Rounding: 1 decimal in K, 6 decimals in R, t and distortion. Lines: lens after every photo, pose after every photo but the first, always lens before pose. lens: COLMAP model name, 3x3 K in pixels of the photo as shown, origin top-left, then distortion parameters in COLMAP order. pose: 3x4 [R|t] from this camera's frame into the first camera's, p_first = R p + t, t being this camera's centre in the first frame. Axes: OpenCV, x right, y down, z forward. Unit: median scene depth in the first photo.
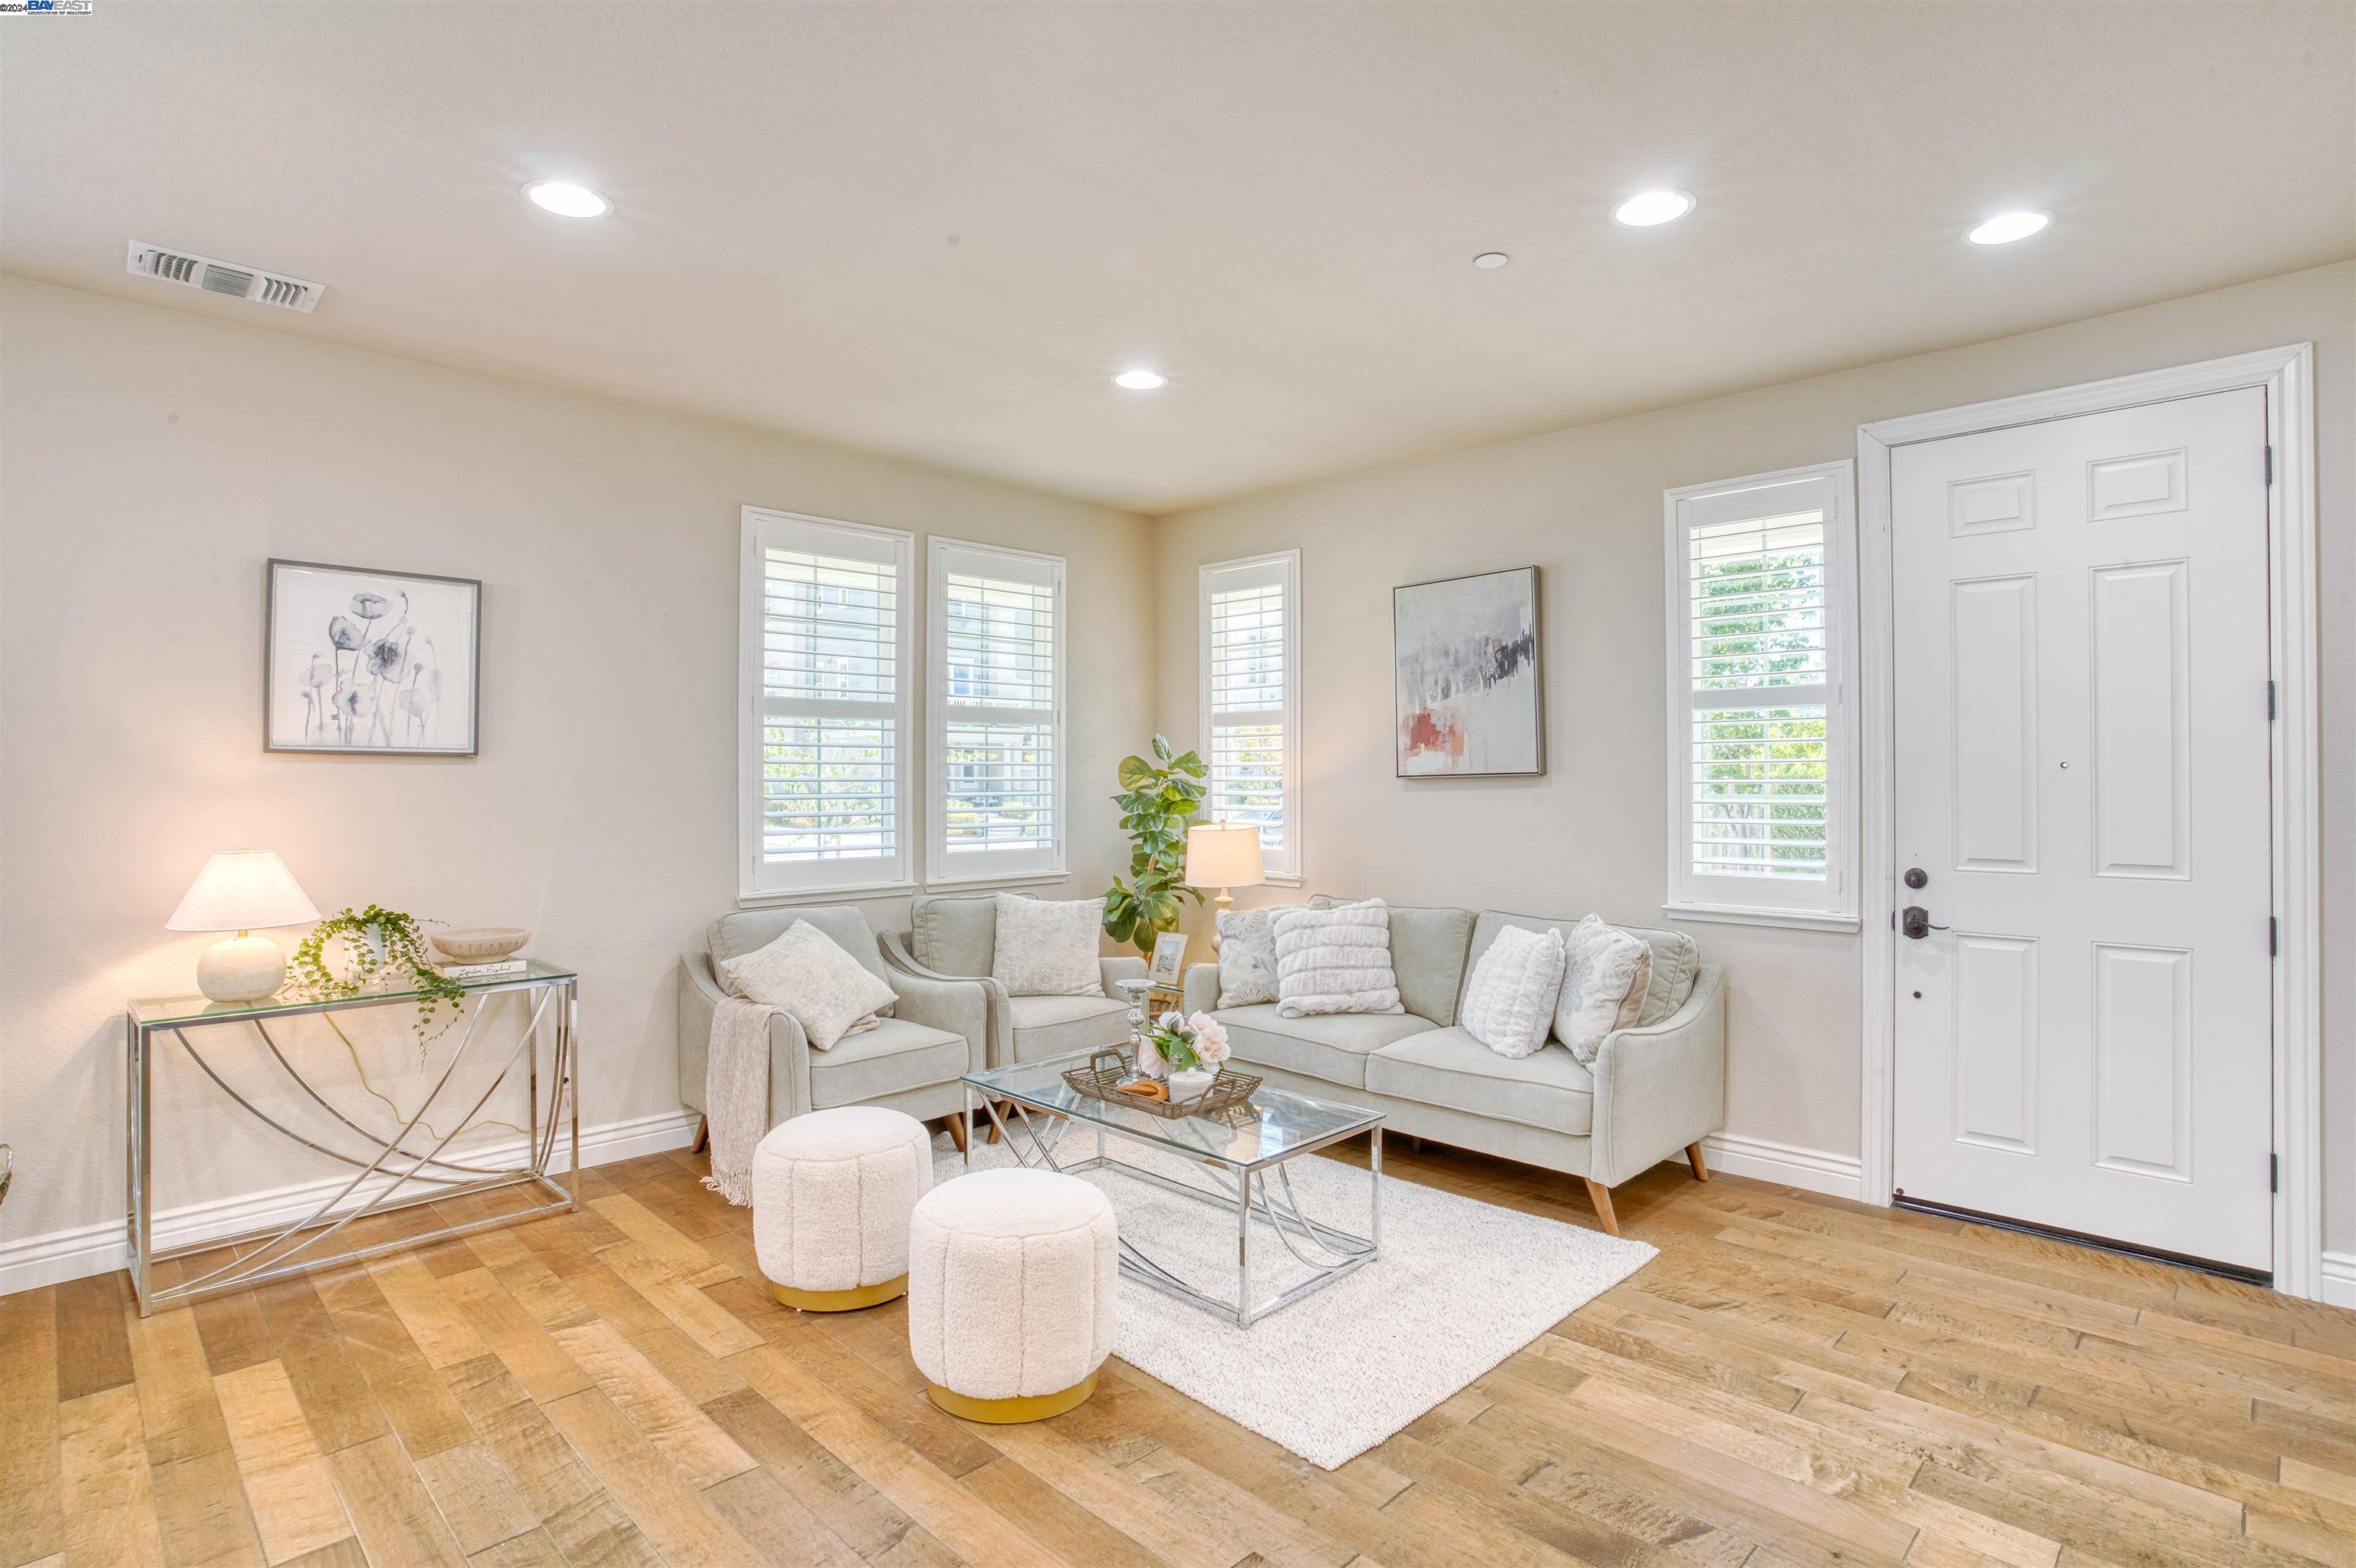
lens RADIAL K [[1185.2, 0, 1180.2], [0, 1185.2, 769.3], [0, 0, 1]] dist [-0.085384, 0.045093]
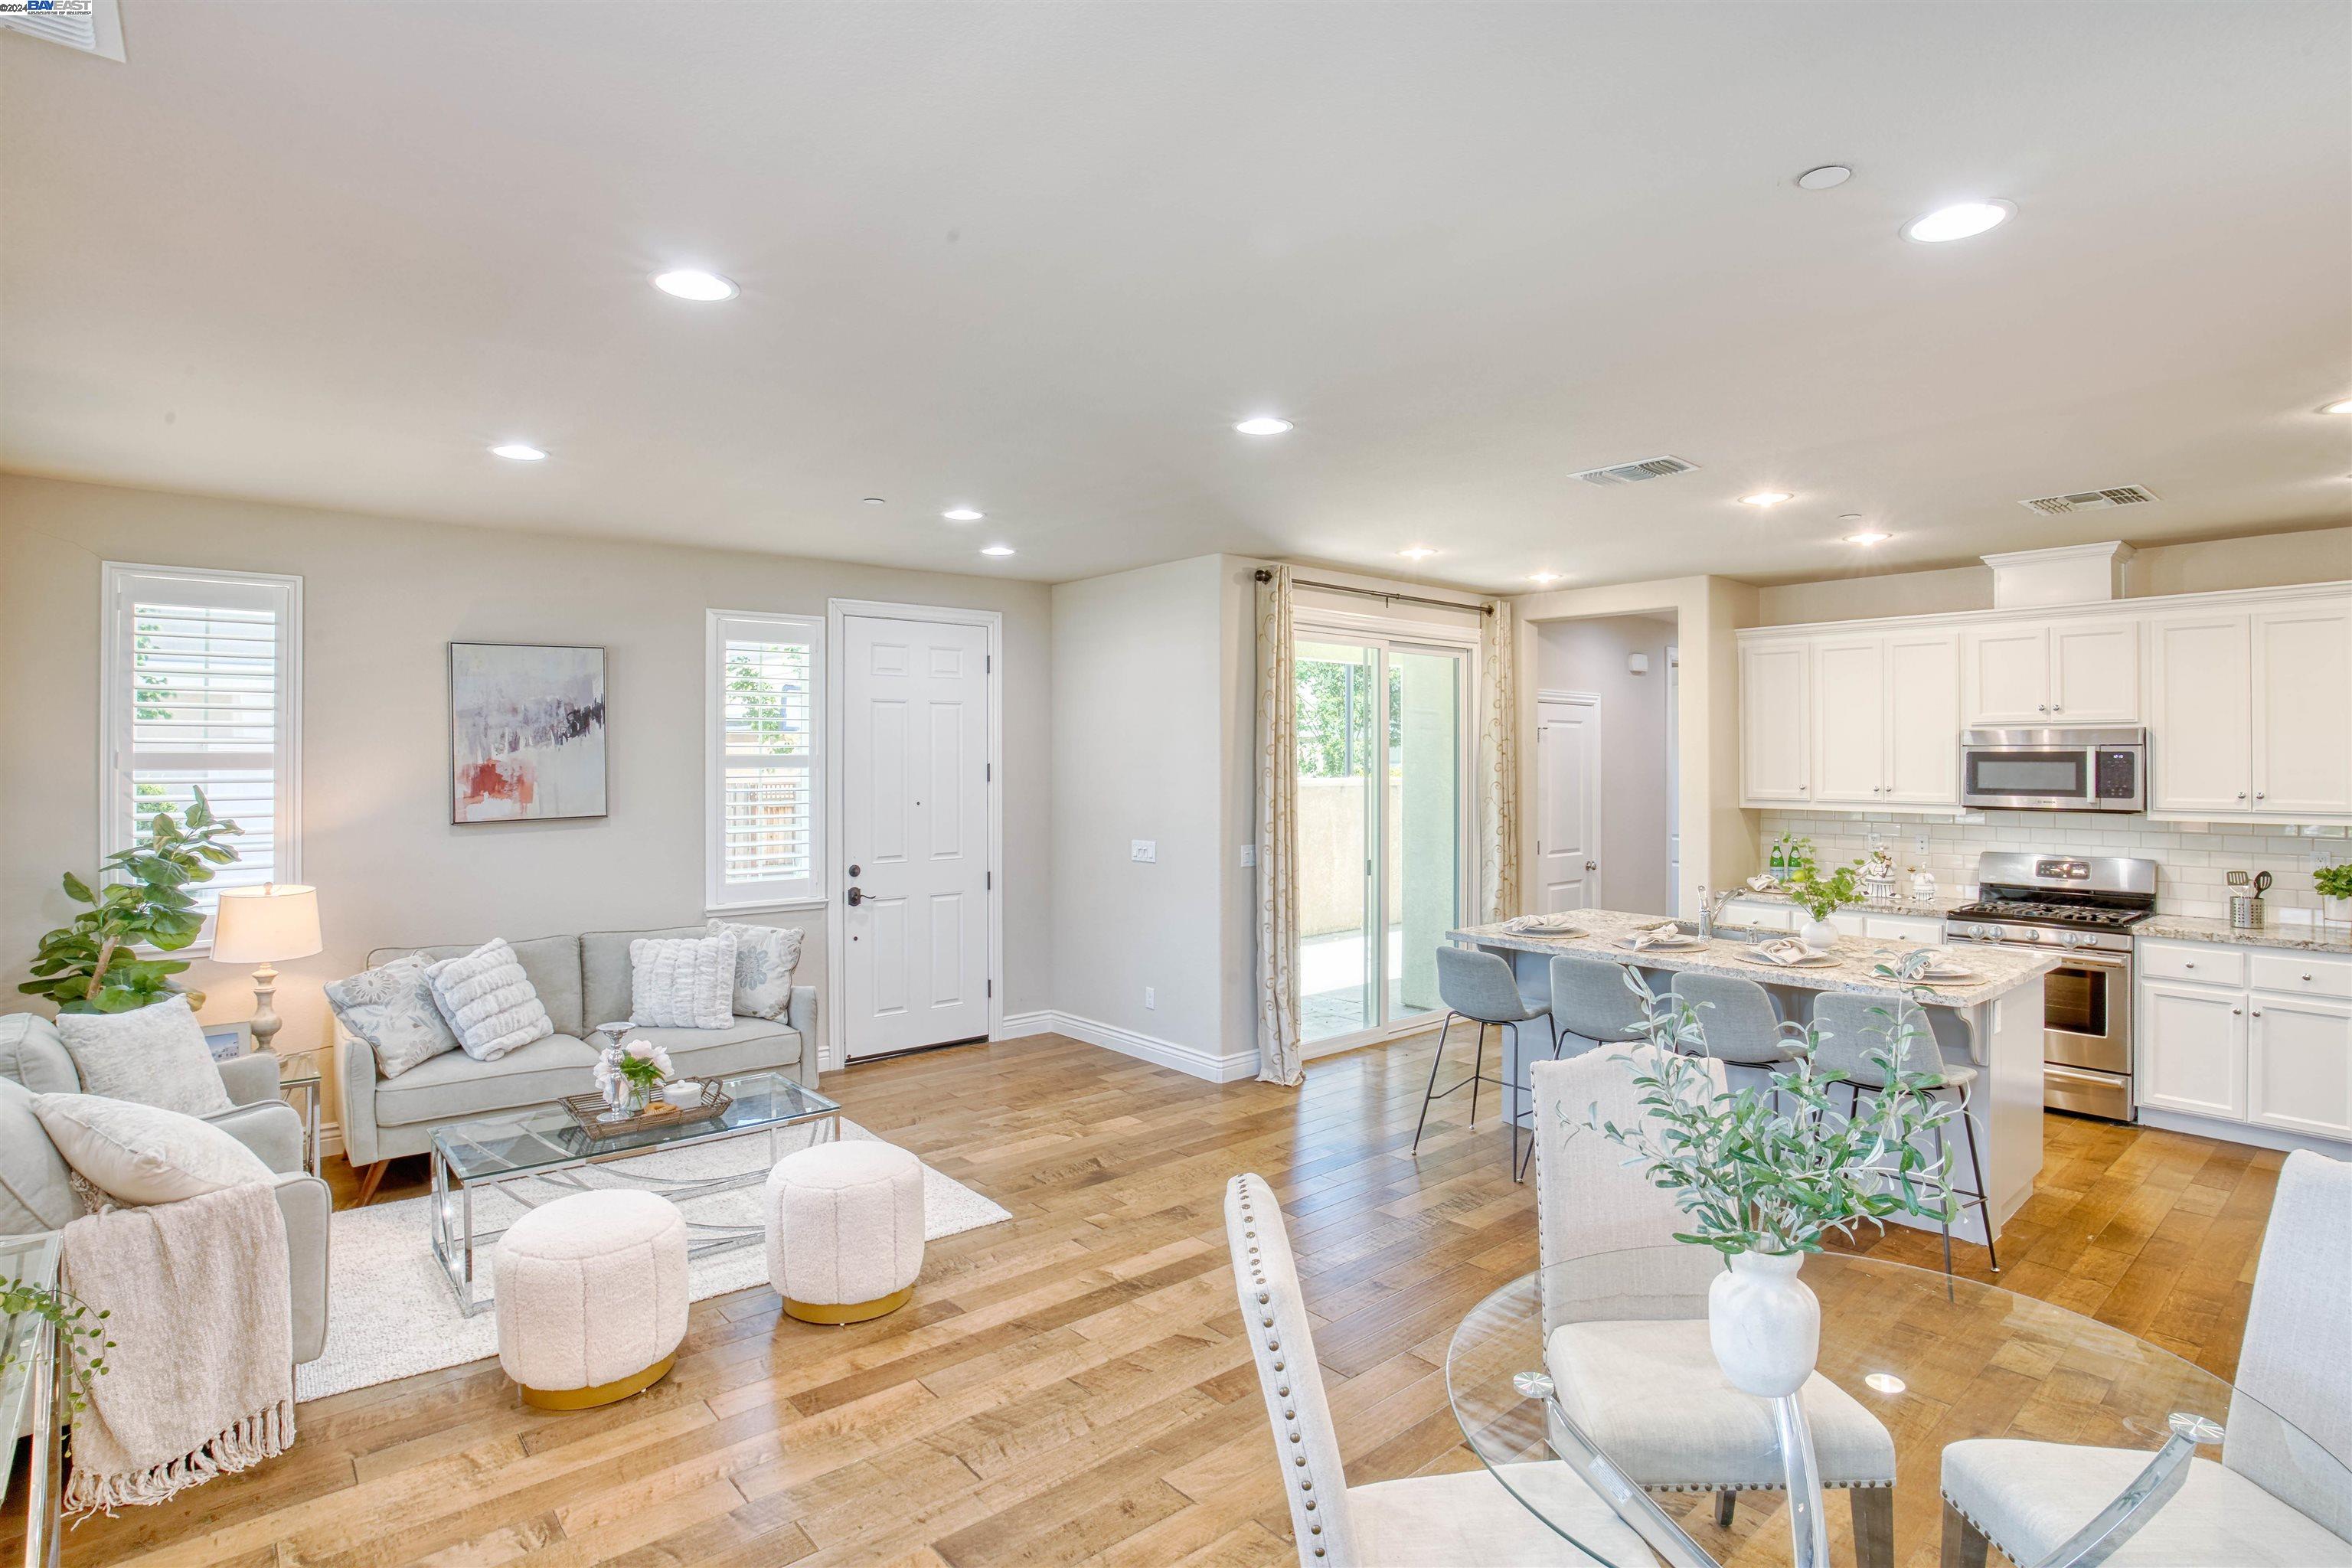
lens RADIAL K [[1197.8, 0, 1174.9], [0, 1197.8, 756.7], [0, 0, 1]] dist [-0.088316, 0.048816]
pose [[0.085486, 0.001224, 0.996339, -0.962866], [-0.006619, 0.999978, -0.000661, -0.068515], [-0.996317, -0.006539, 0.085492, 0.333407]]
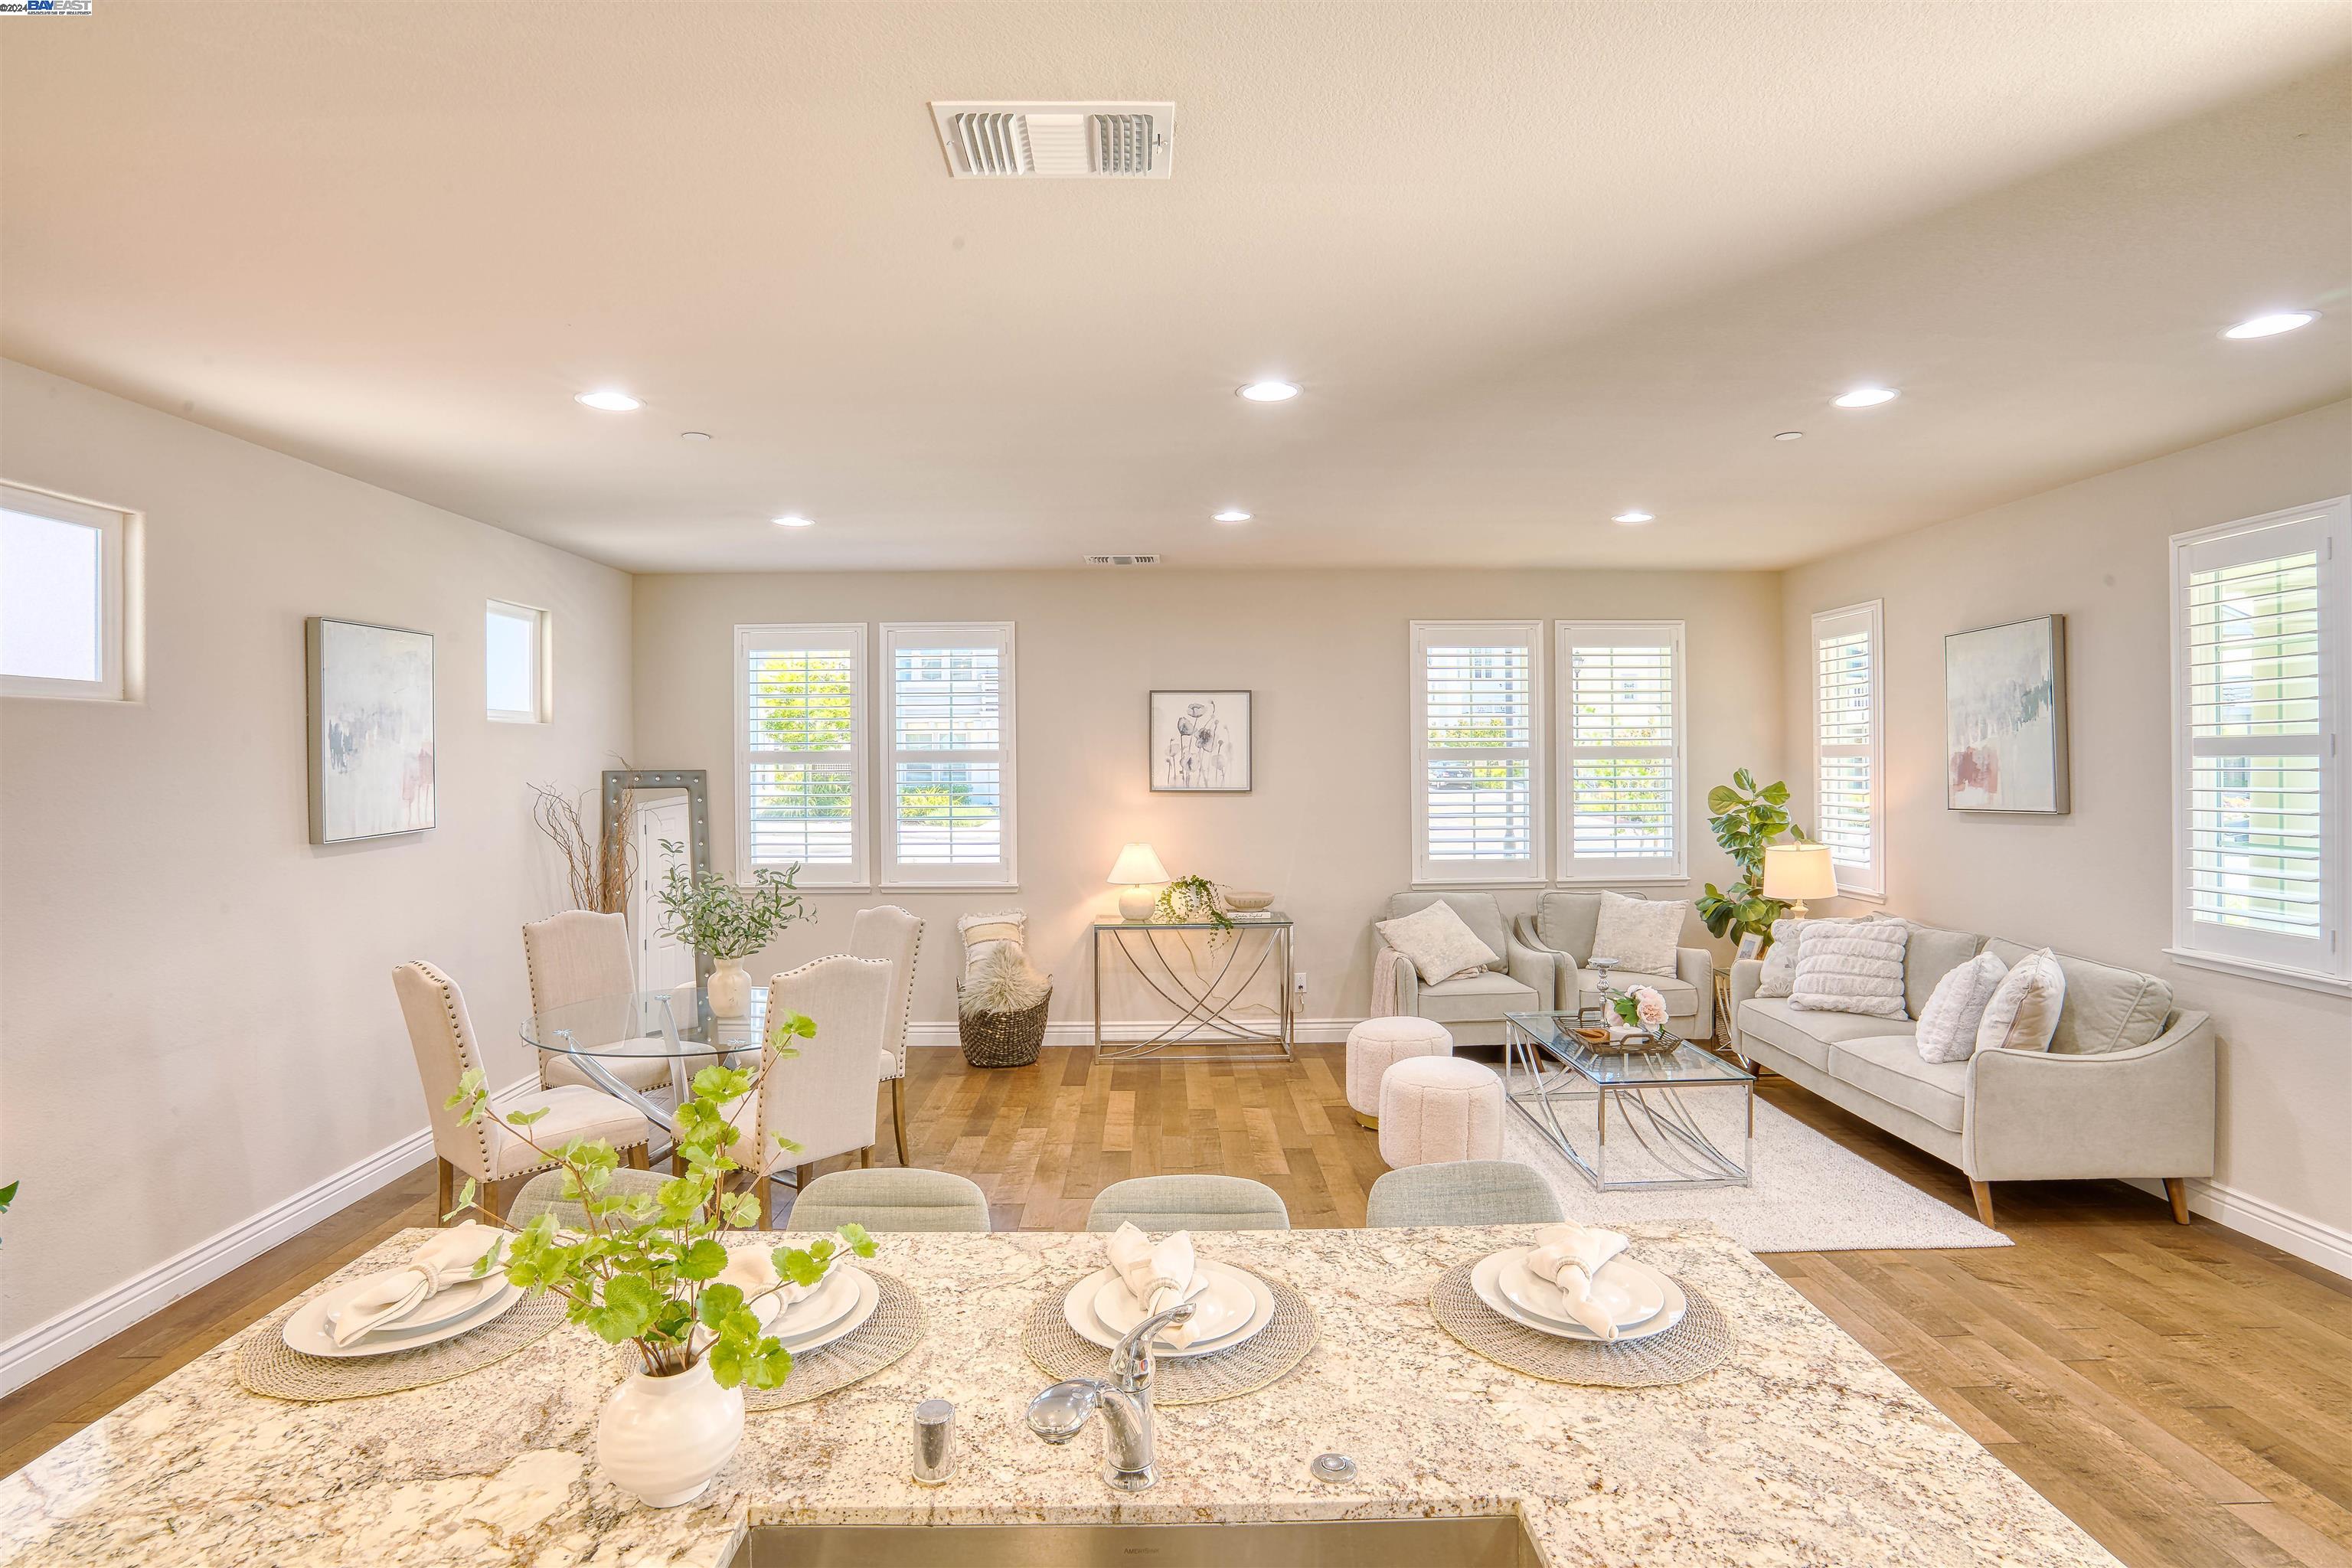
lens RADIAL K [[1167.3, 0, 1171.1], [0, 1167.3, 757.6], [0, 0, 1]] dist [-0.084058, 0.042218]
pose [[0.712466, -0.007400, -0.701668, 0.493214], [0.011037, 0.999939, 0.000662, -0.060906], [0.701620, -0.008216, 0.712504, -0.302923]]
